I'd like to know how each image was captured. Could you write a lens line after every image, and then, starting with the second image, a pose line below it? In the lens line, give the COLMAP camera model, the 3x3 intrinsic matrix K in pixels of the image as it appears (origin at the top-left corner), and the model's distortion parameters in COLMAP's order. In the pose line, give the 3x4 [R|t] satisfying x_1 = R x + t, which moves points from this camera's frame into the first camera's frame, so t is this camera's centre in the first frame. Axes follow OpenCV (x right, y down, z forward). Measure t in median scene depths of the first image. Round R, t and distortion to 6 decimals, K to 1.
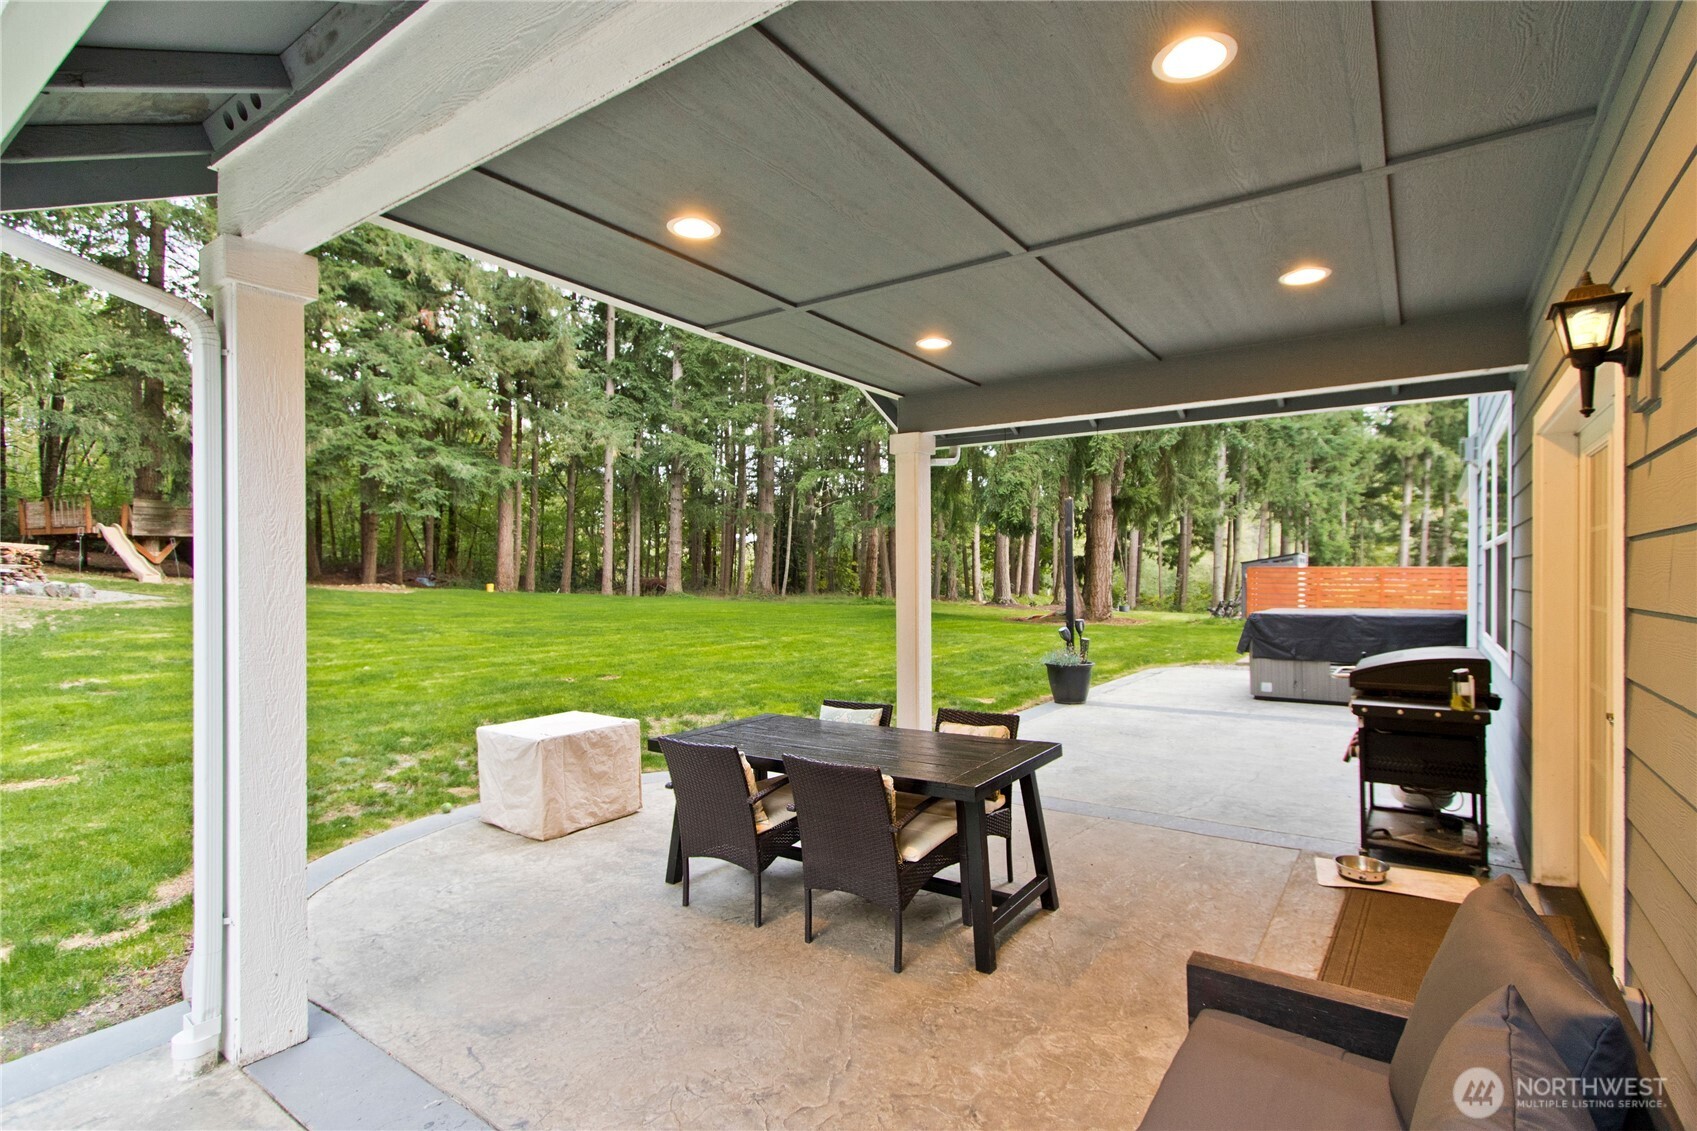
lens RADIAL K [[806.6, 0, 848.5], [0, 806.6, 565.5], [0, 0, 1]] dist [0.002570, 0.000664]
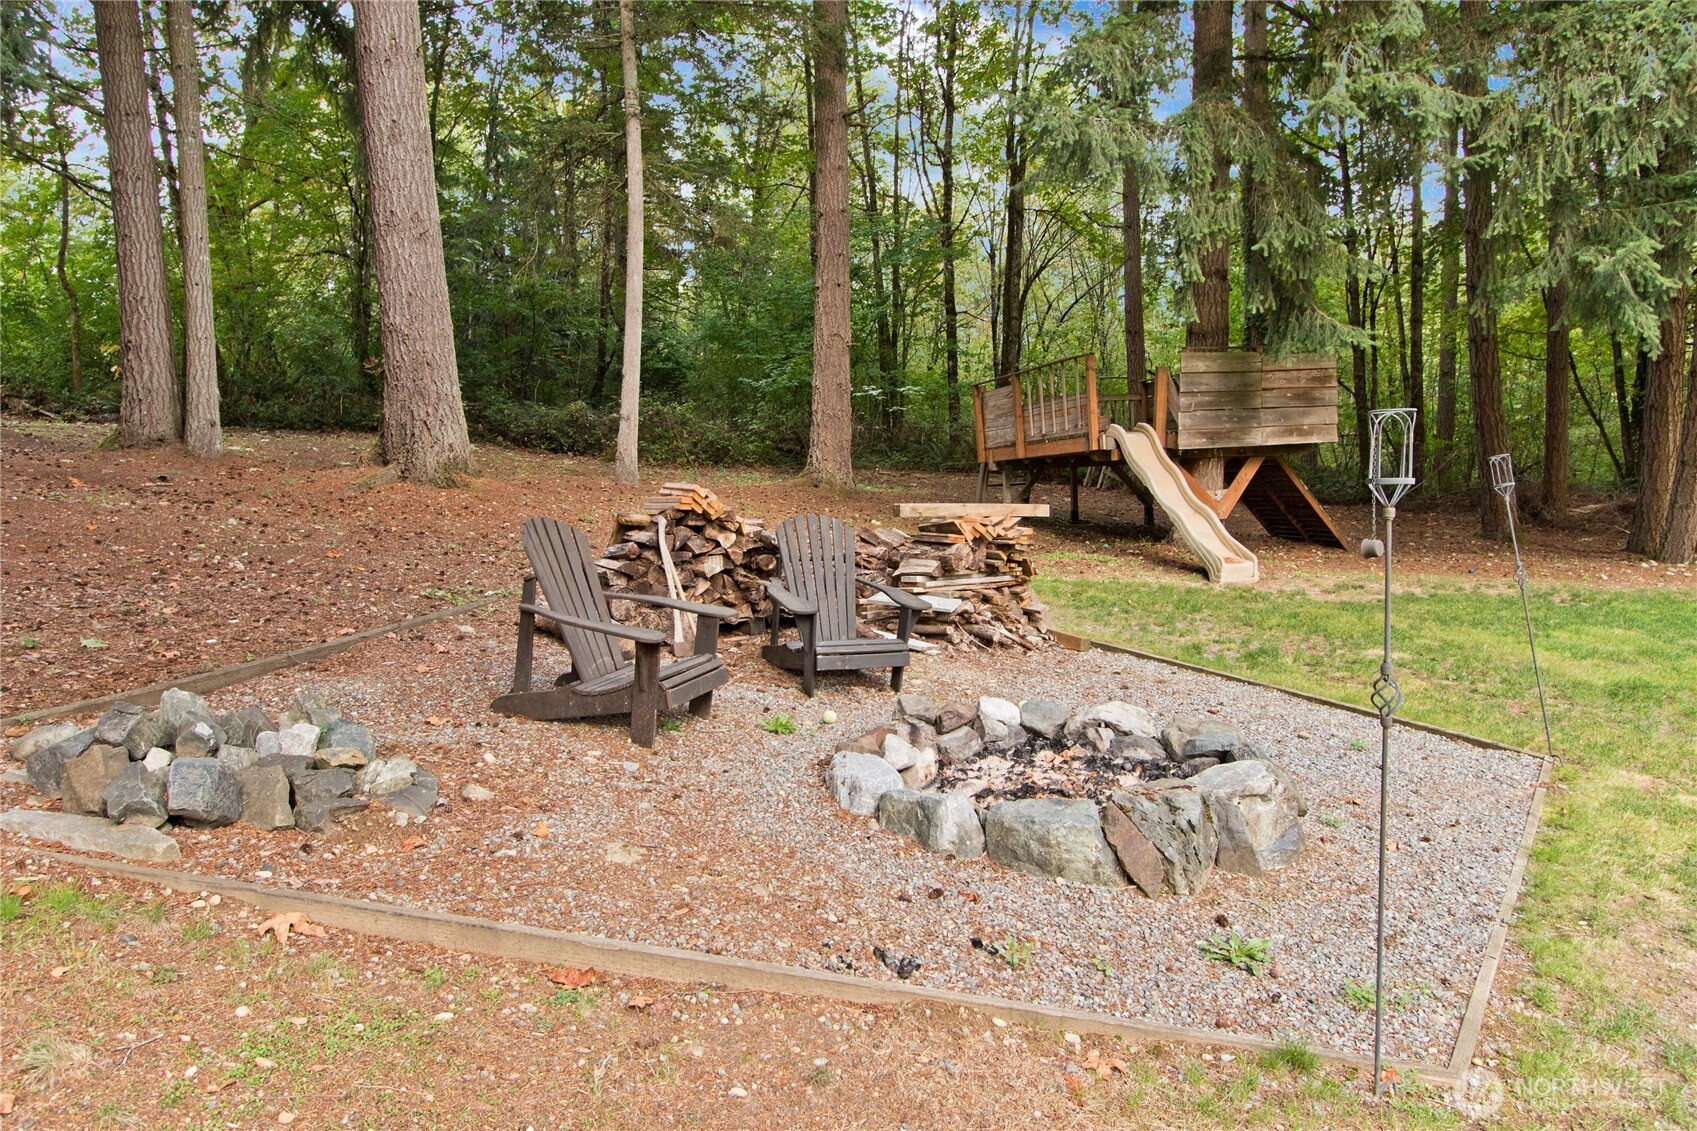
lens RADIAL K [[1169.9, 0, 848.5], [0, 1169.9, 565.5], [0, 0, 1]] dist [0.000133, 0.000008]
pose [[0.615129, 0.020679, -0.788155, -0.537148], [0.050913, 0.996528, 0.065882, -0.026942], [0.786781, -0.080653, 0.611941, 0.524247]]
